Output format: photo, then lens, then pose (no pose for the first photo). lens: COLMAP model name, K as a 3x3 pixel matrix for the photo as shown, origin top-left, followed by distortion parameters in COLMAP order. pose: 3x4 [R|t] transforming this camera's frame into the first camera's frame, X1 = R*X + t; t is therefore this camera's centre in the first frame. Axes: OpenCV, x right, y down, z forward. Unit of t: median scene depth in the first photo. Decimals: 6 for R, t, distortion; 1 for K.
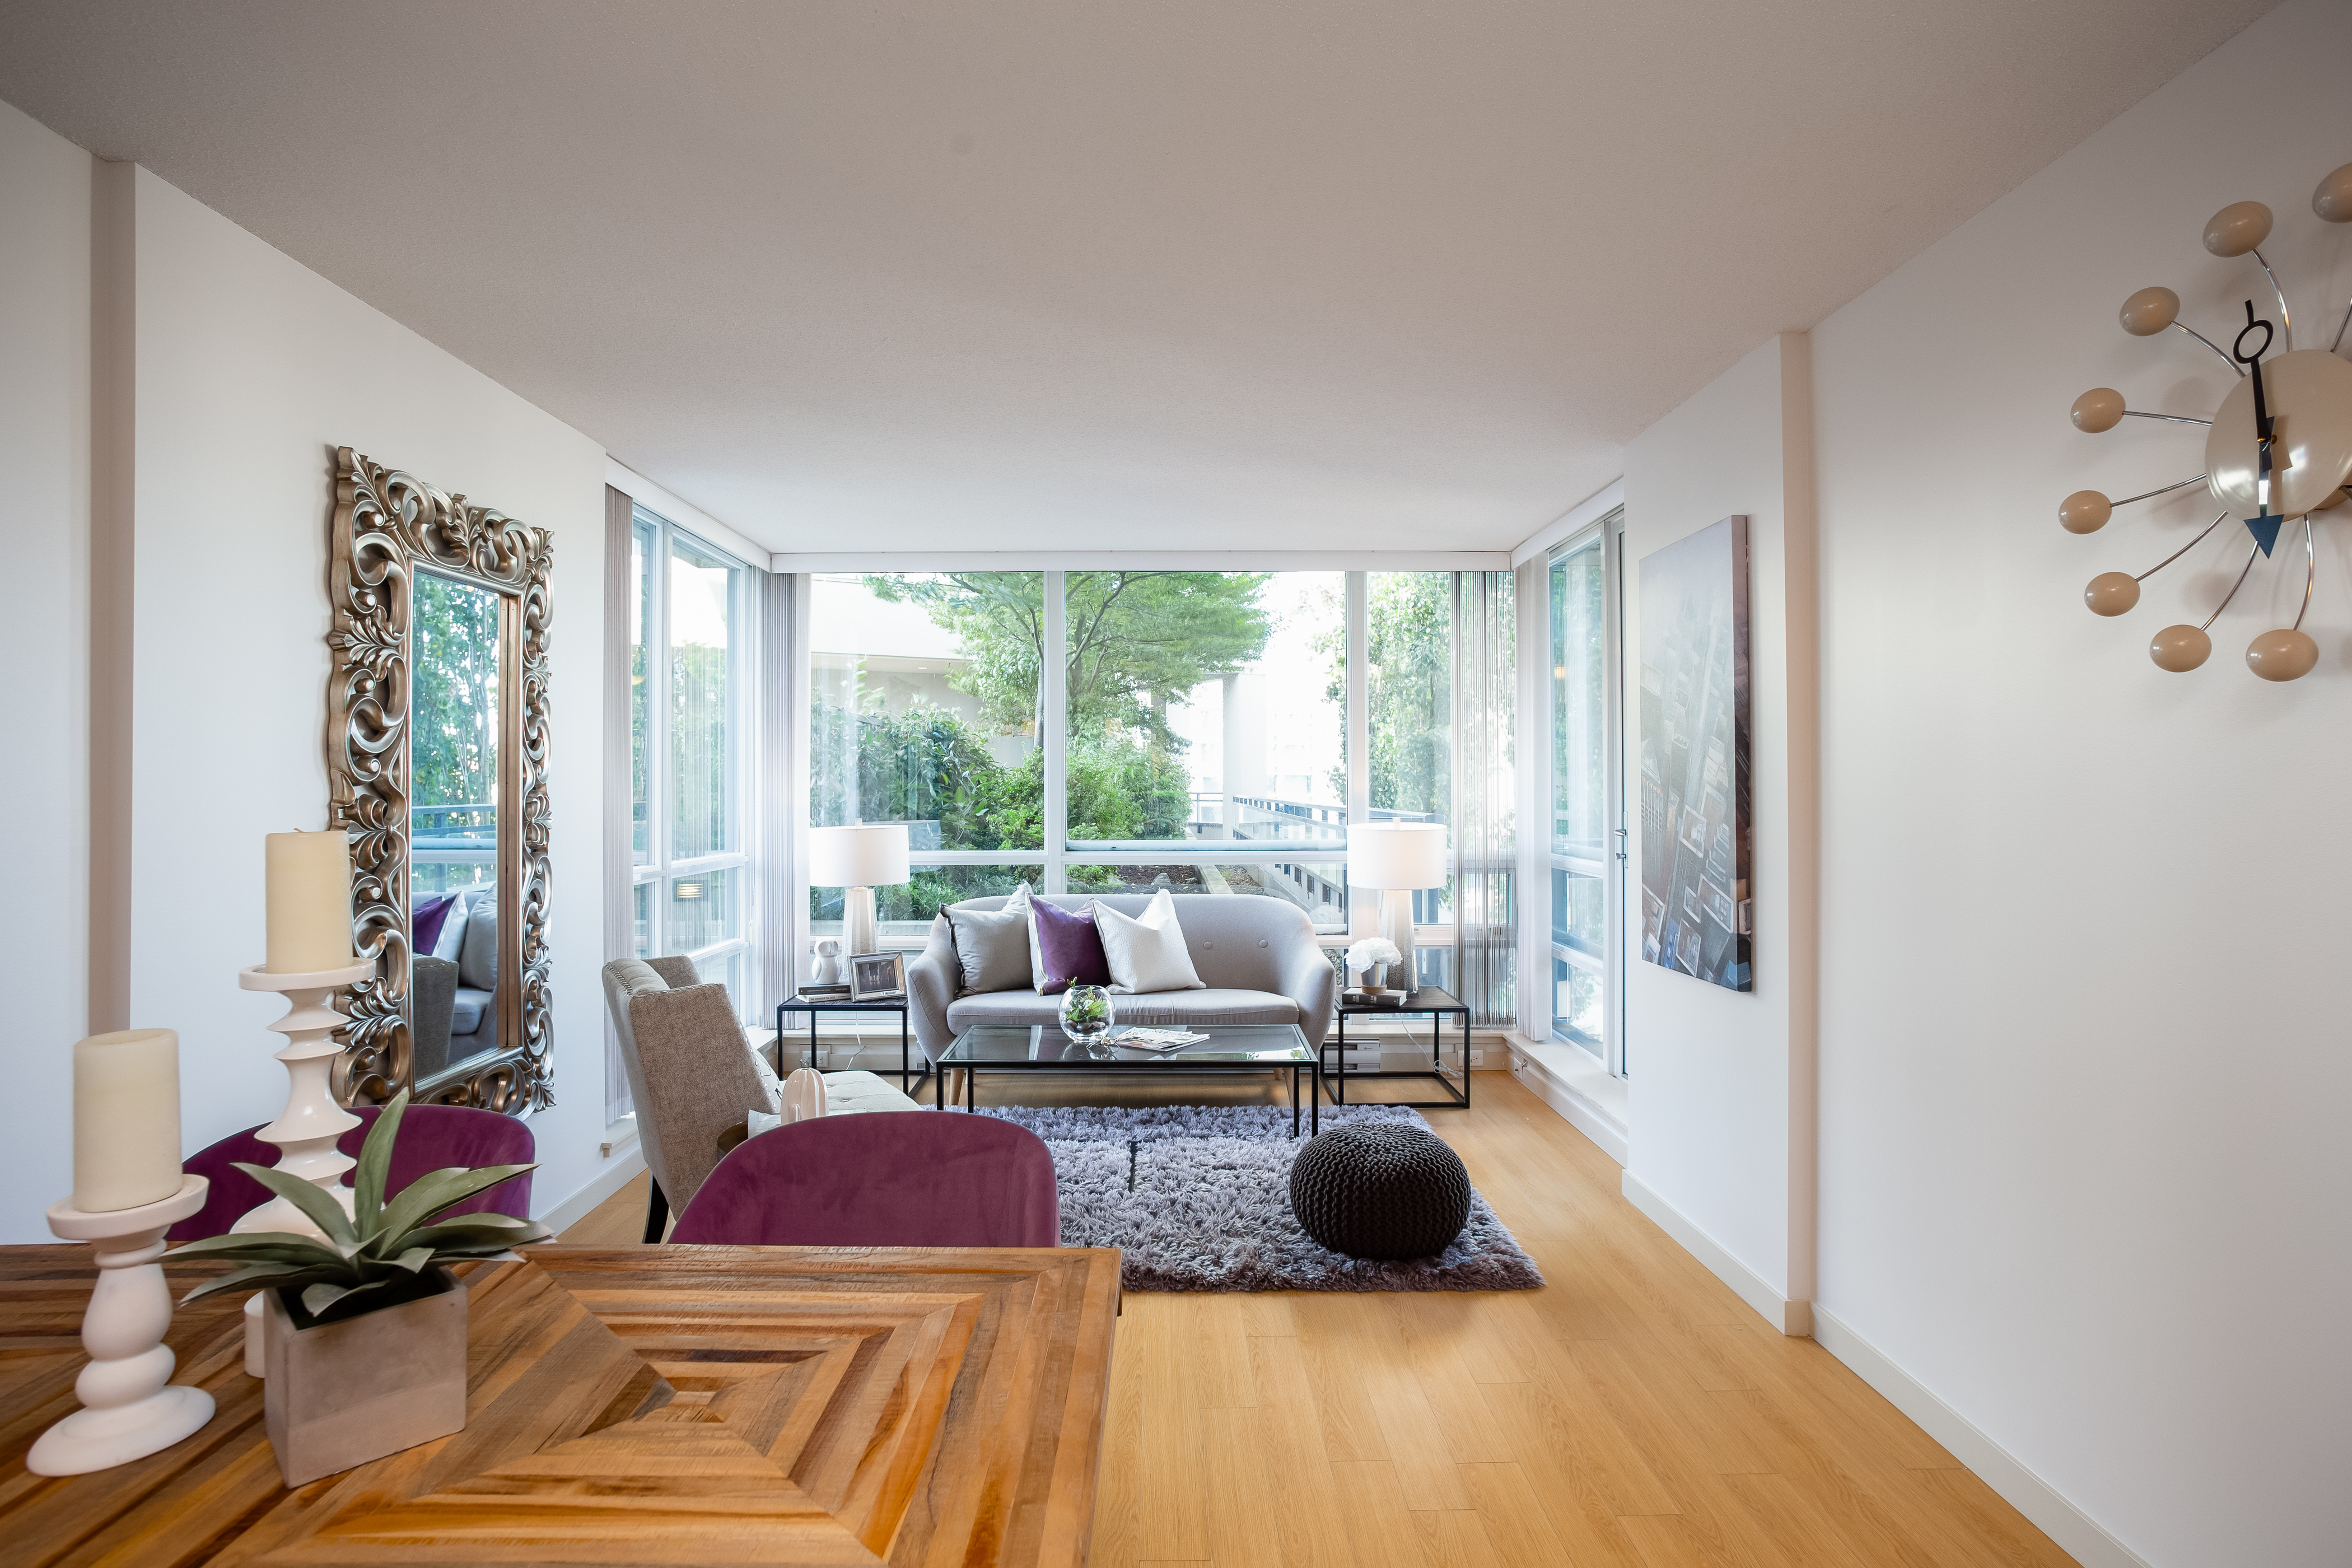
lens RADIAL K [[1217.0, 0, 1176.4], [0, 1217.0, 761.7], [0, 0, 1]] dist [-0.001890, -0.002743]
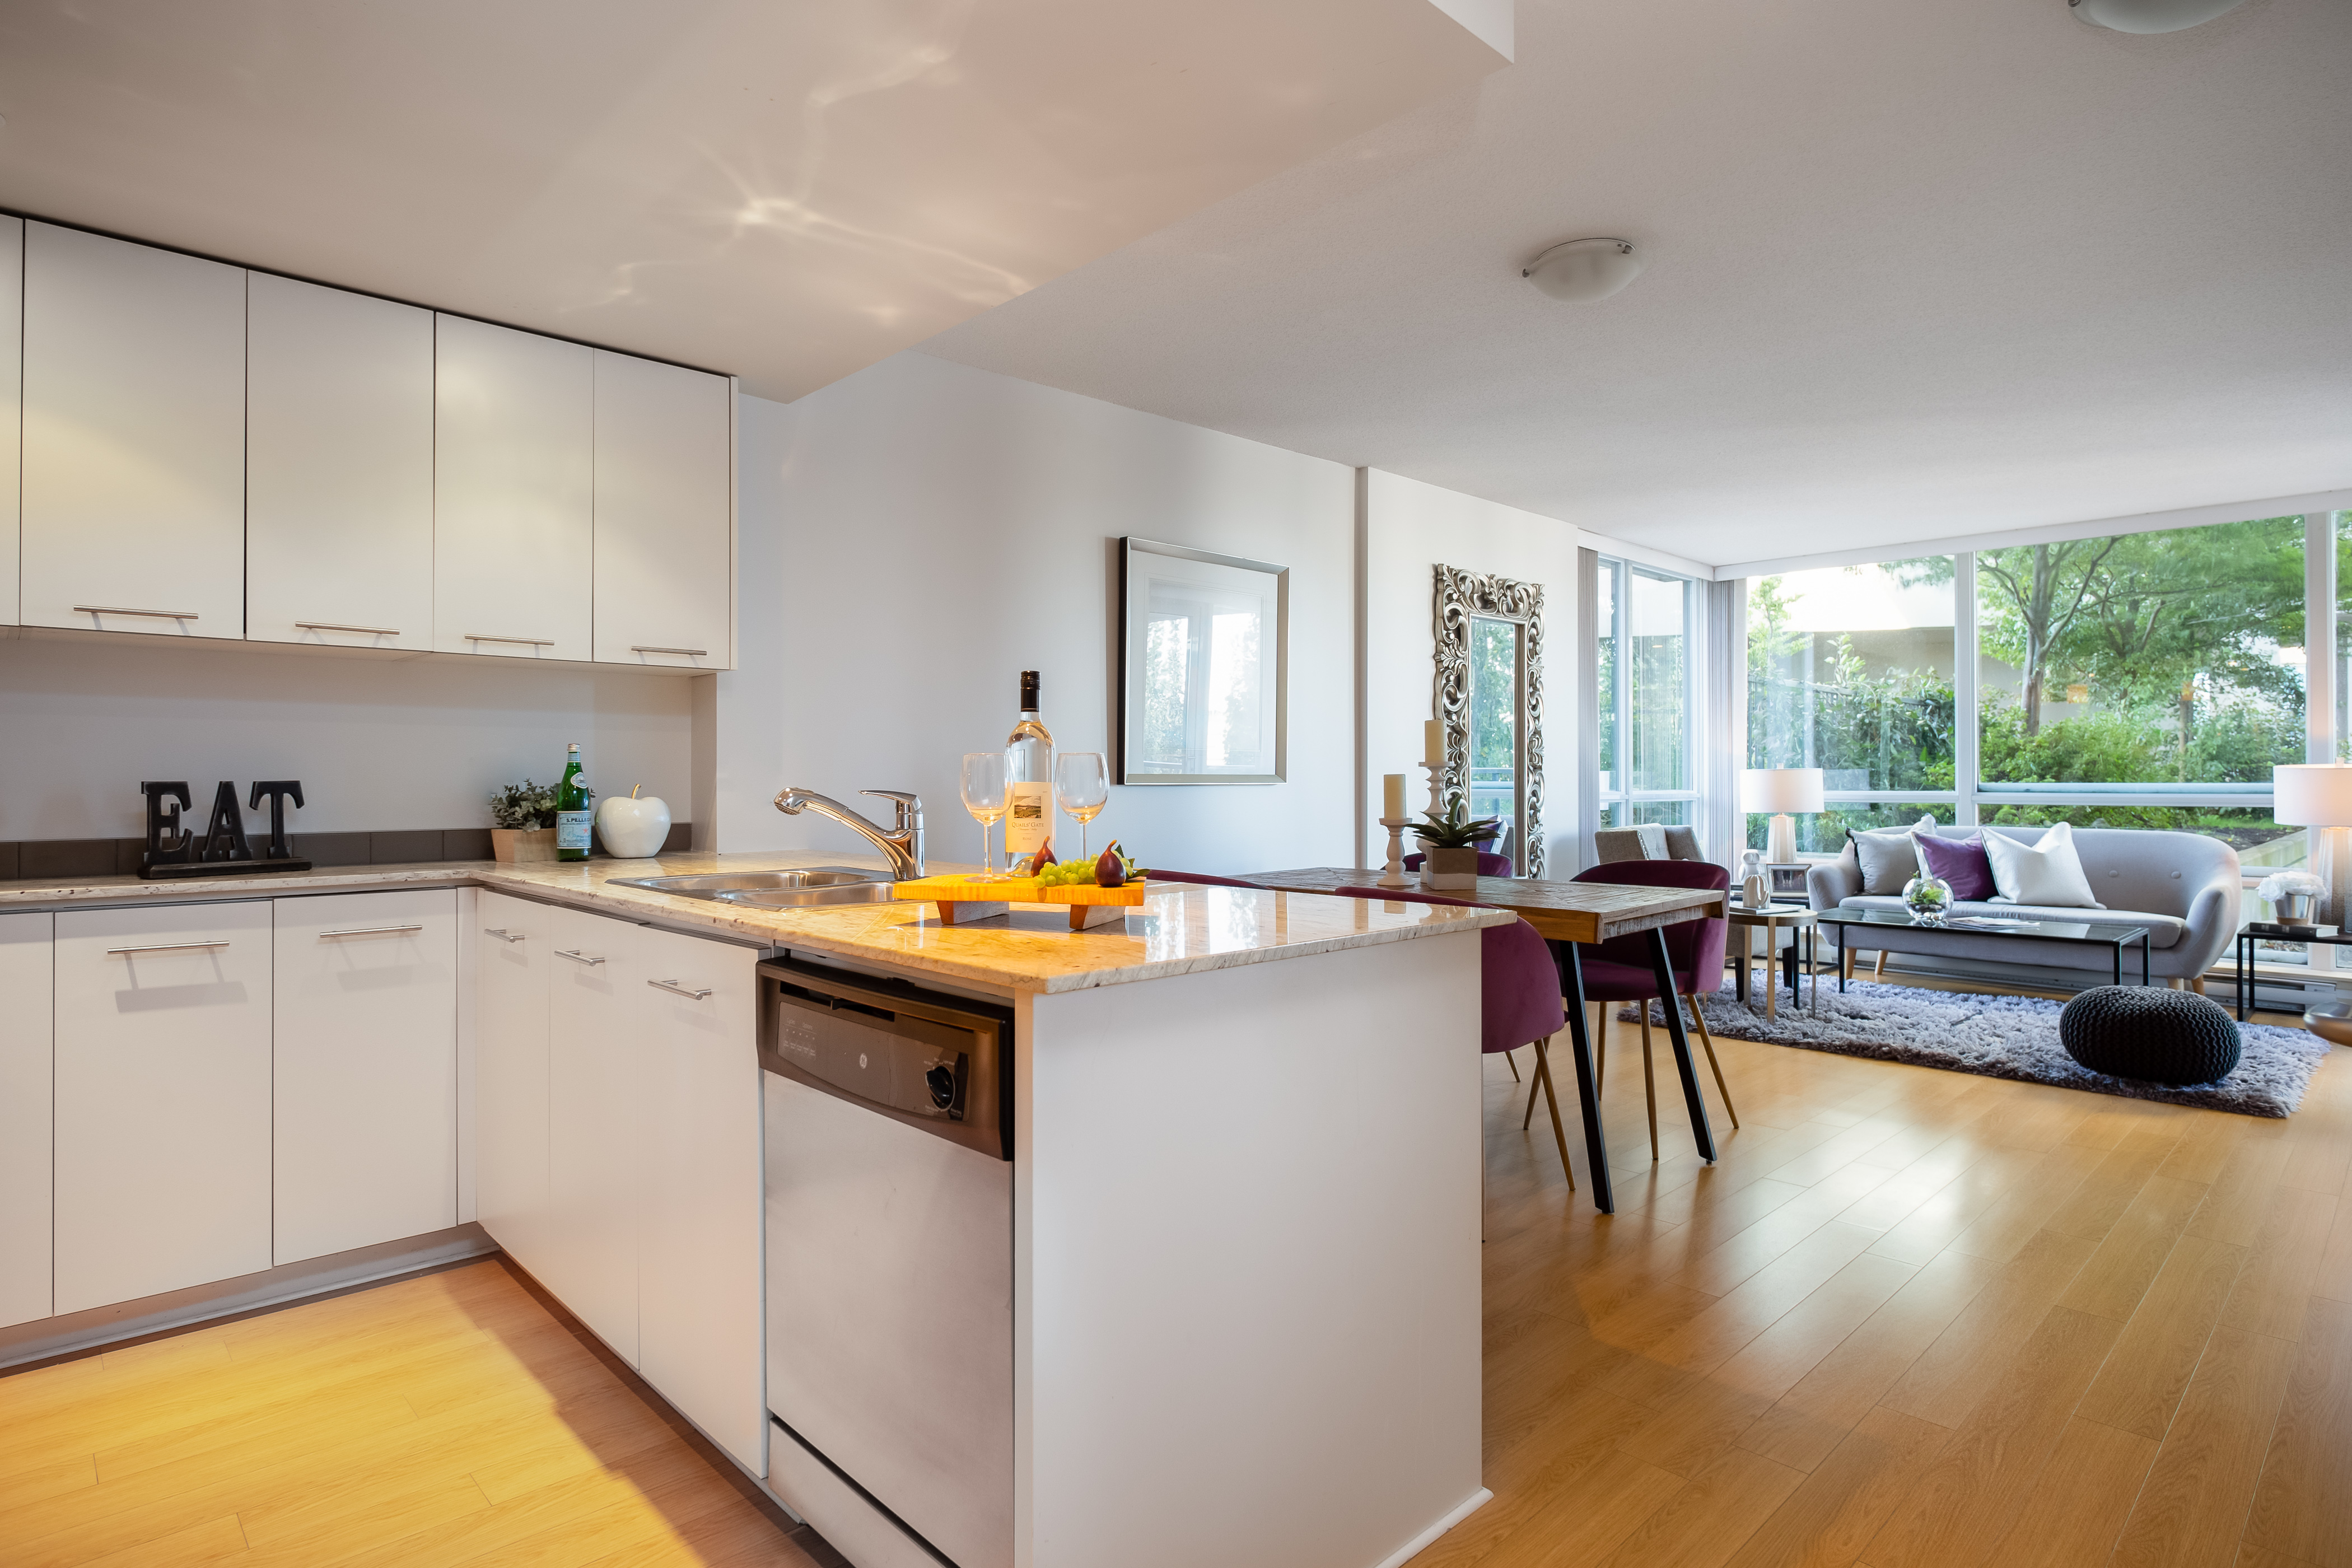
lens RADIAL K [[1217.0, 0, 1167.7], [0, 1217.0, 775.6], [0, 0, 1]] dist [-0.001890, -0.002743]
pose [[0.672624, -0.000283, -0.739985, 0.353743], [0.015412, 0.999788, 0.013627, 0.044003], [0.739824, -0.020570, 0.672486, -0.490279]]
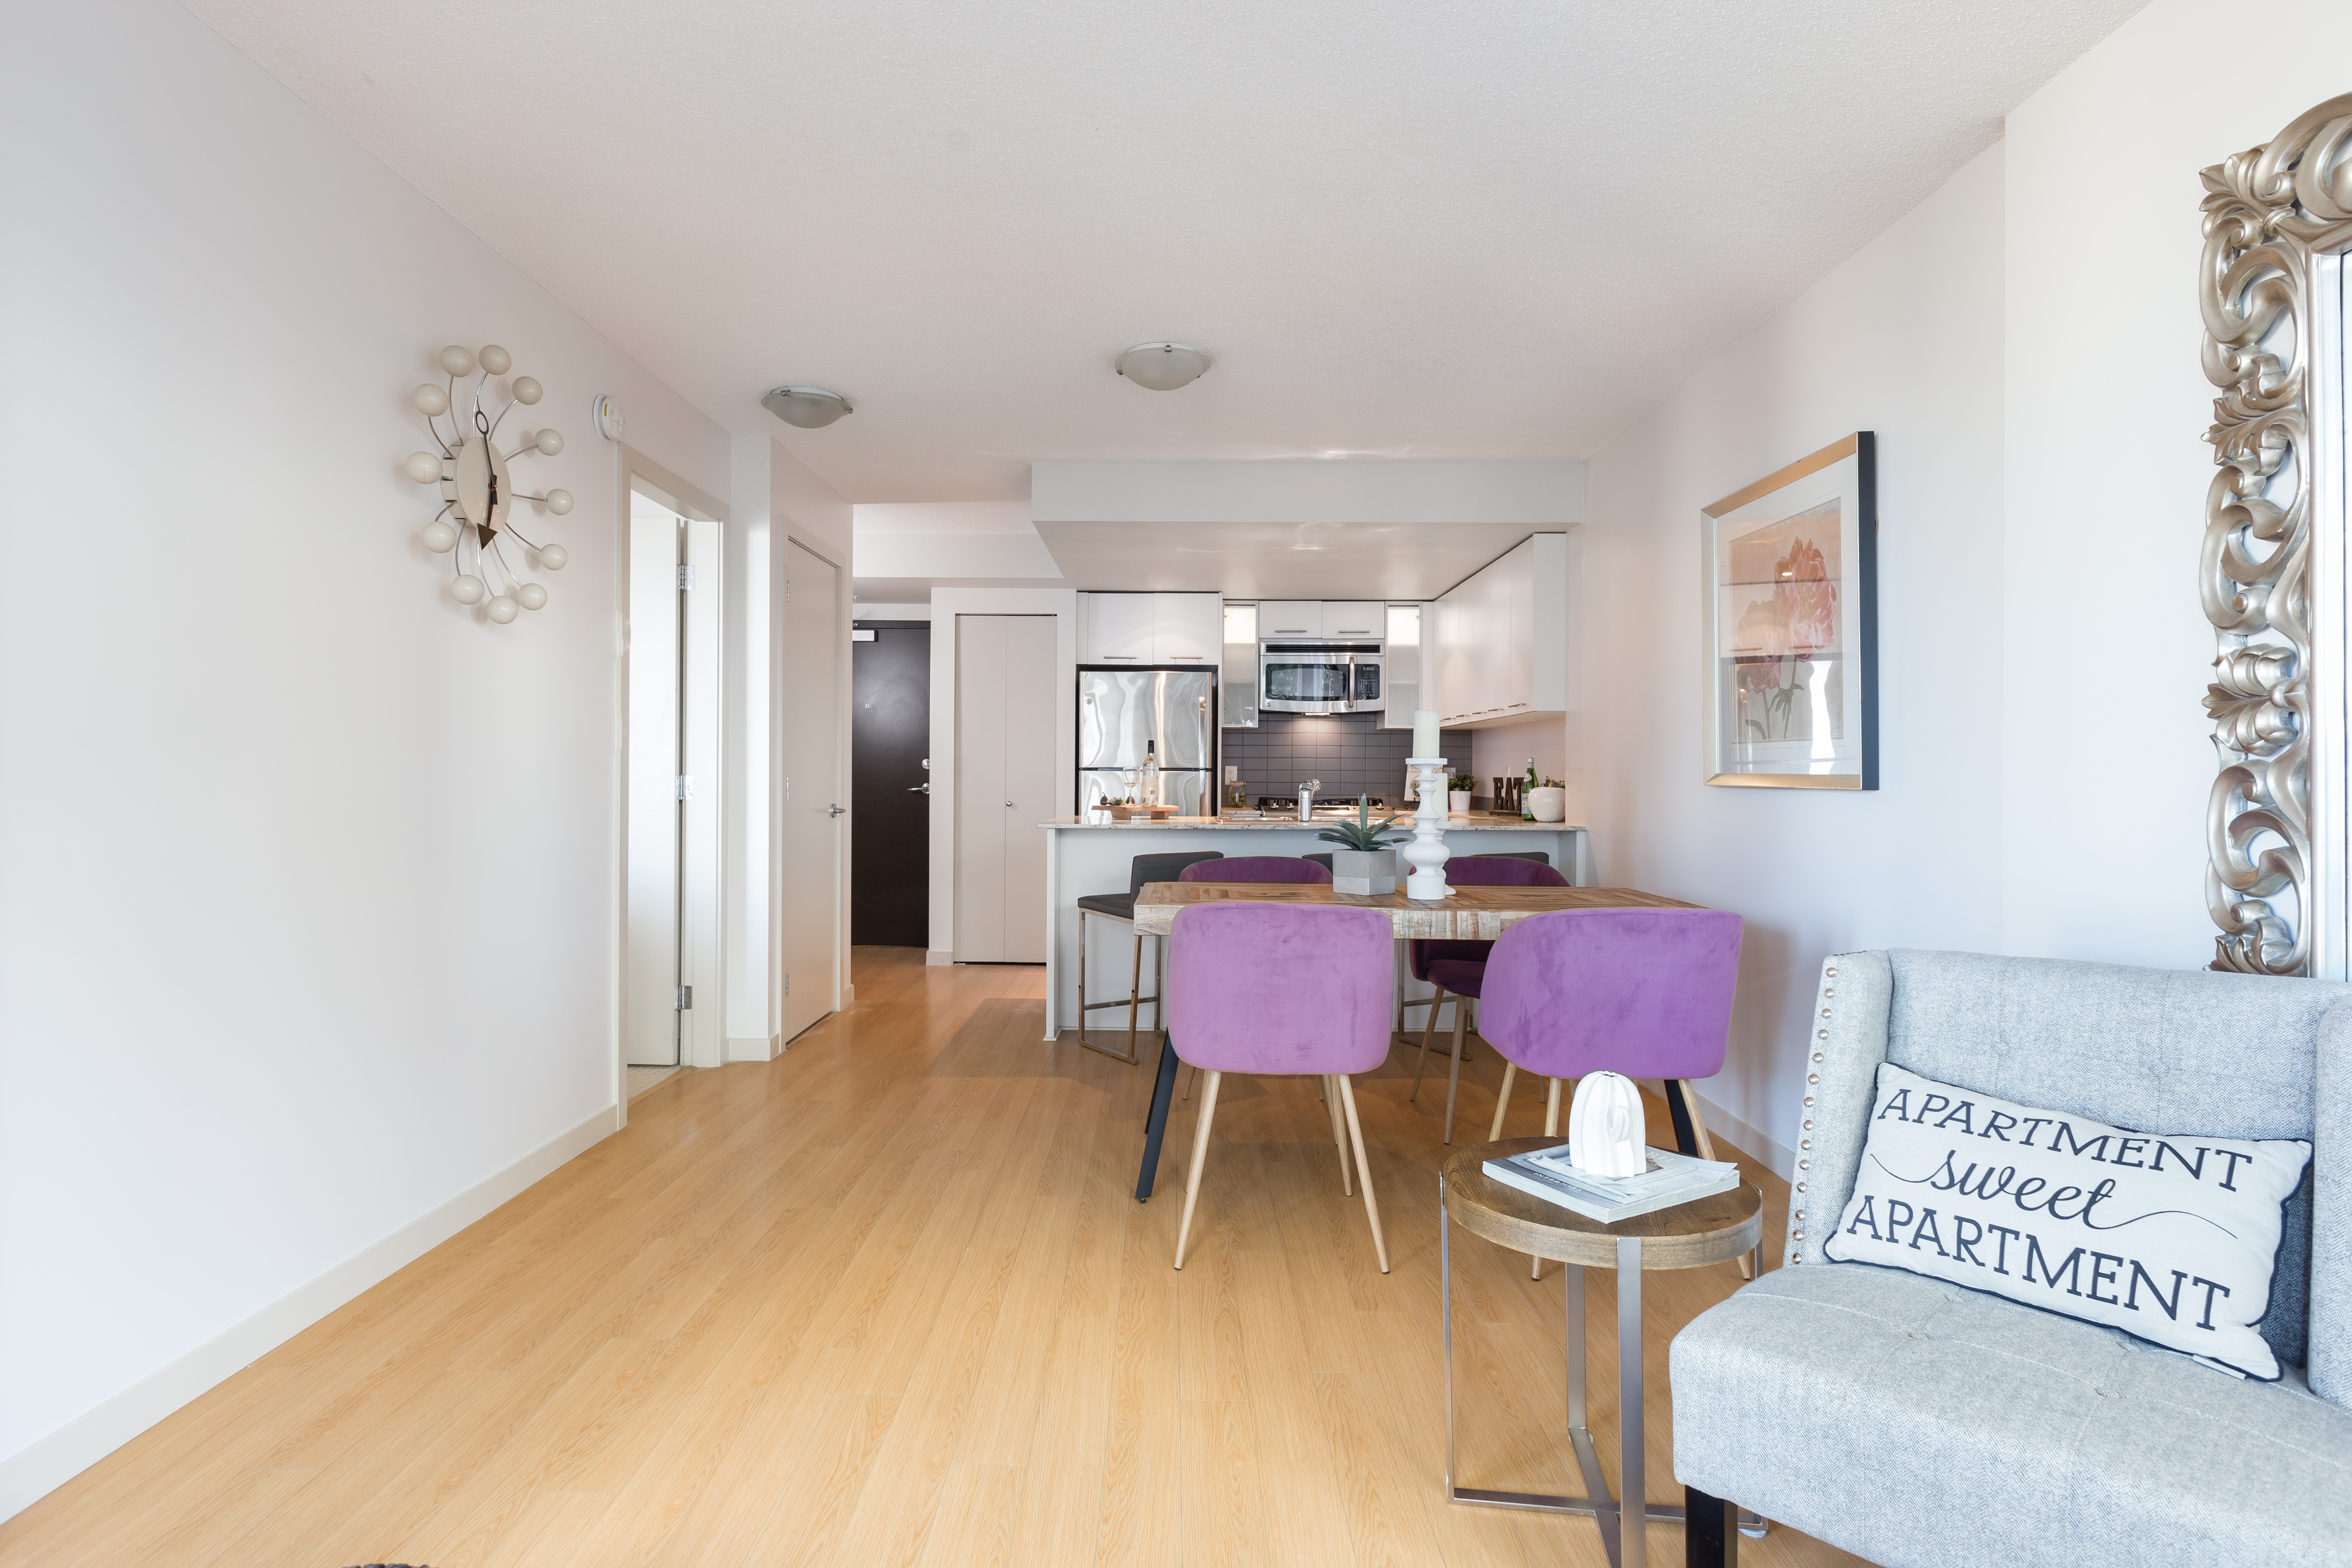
lens RADIAL K [[1217.0, 0, 1157.4], [0, 1217.0, 769.0], [0, 0, 1]] dist [-0.001890, -0.002743]
pose [[-0.999544, -0.004211, 0.029917, -0.052418], [-0.004935, 0.999696, -0.024158, 0.076980], [-0.029806, -0.024294, -0.999260, 1.129583]]
